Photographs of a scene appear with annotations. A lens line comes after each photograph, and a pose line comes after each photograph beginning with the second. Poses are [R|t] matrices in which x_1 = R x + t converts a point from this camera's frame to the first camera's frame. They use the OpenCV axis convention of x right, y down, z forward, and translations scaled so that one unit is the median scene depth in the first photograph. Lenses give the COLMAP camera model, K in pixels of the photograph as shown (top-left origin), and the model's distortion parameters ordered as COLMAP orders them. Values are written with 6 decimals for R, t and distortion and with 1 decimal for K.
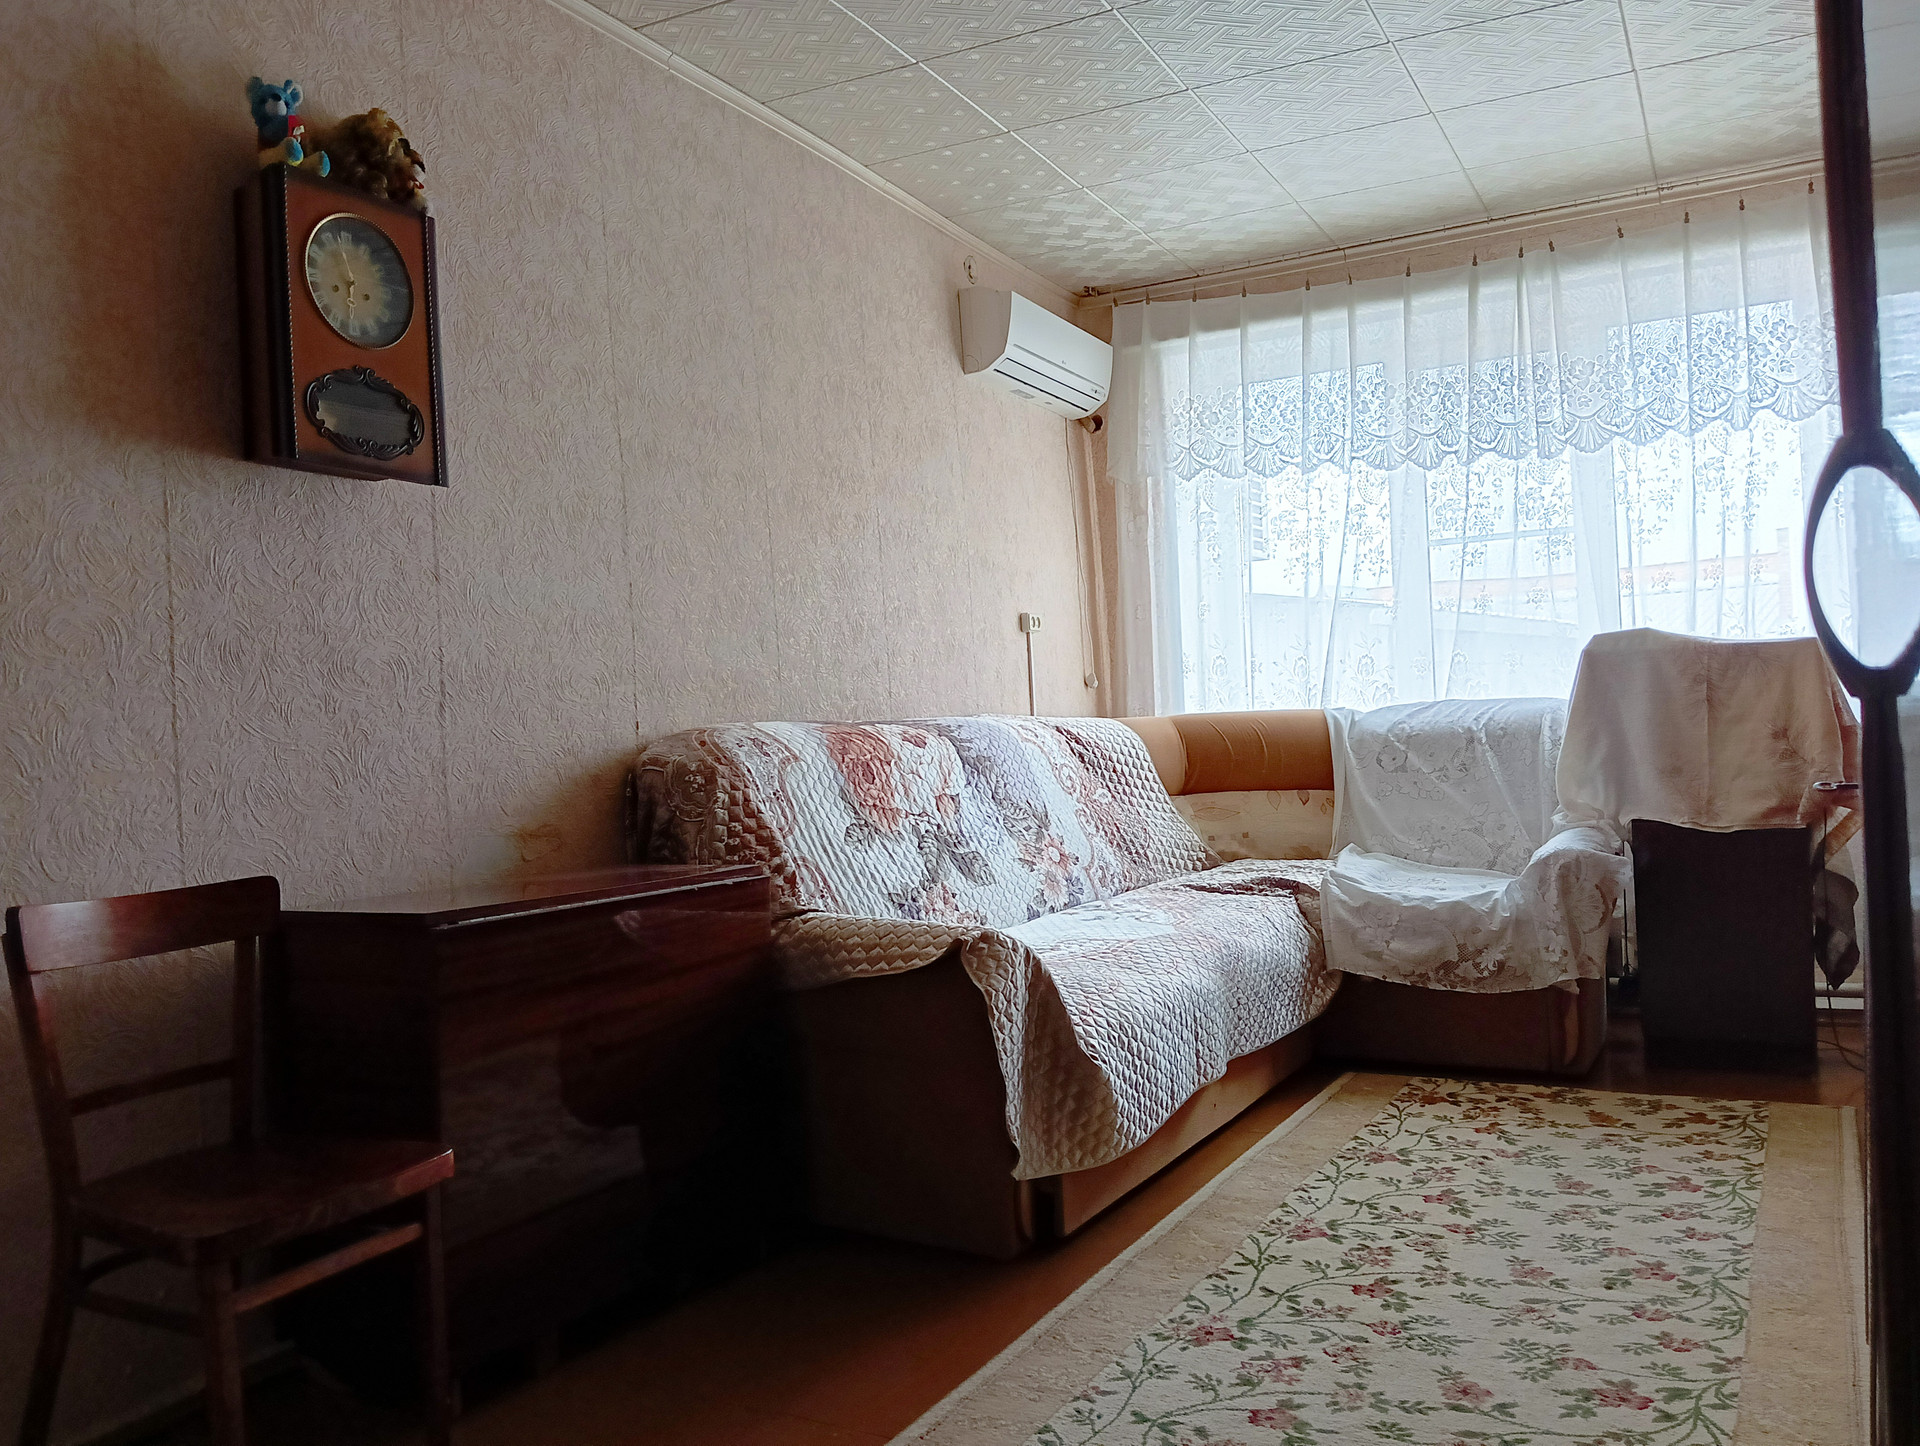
lens RADIAL K [[1531.7, 0, 975.2], [0, 1531.7, 718.7], [0, 0, 1]] dist [0.069307, -0.137953]
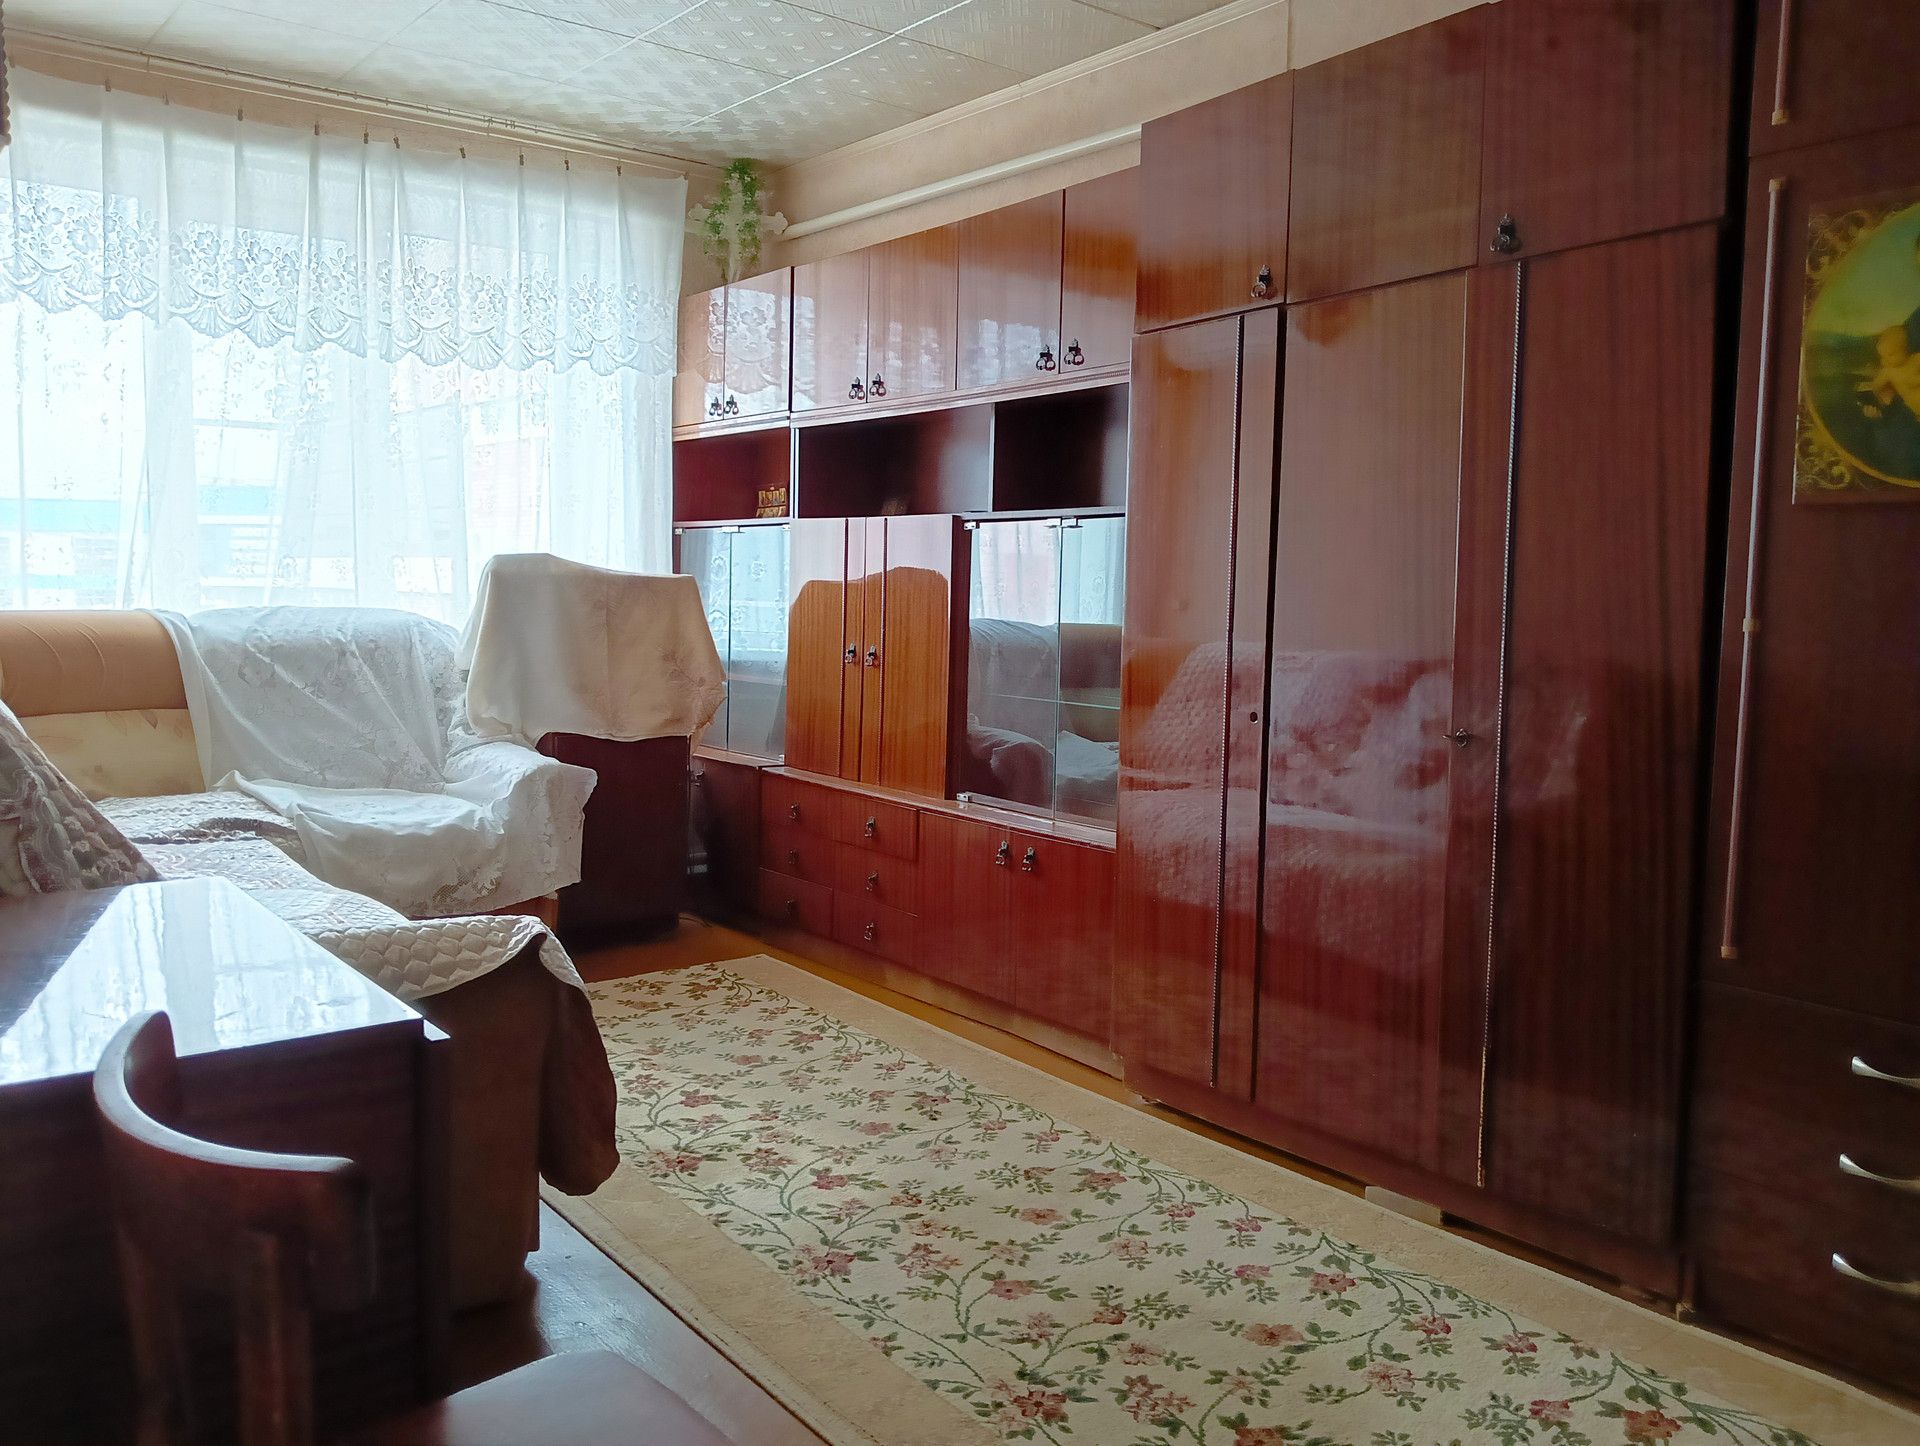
lens RADIAL K [[1523.8, 0, 960.0], [0, 1523.8, 723.0], [0, 0, 1]] dist [0.070529, -0.144354]
pose [[0.403727, -0.037987, 0.914091, -0.577286], [-0.043200, 0.997232, 0.060522, -0.024753], [-0.913859, -0.063923, 0.400968, 0.407099]]
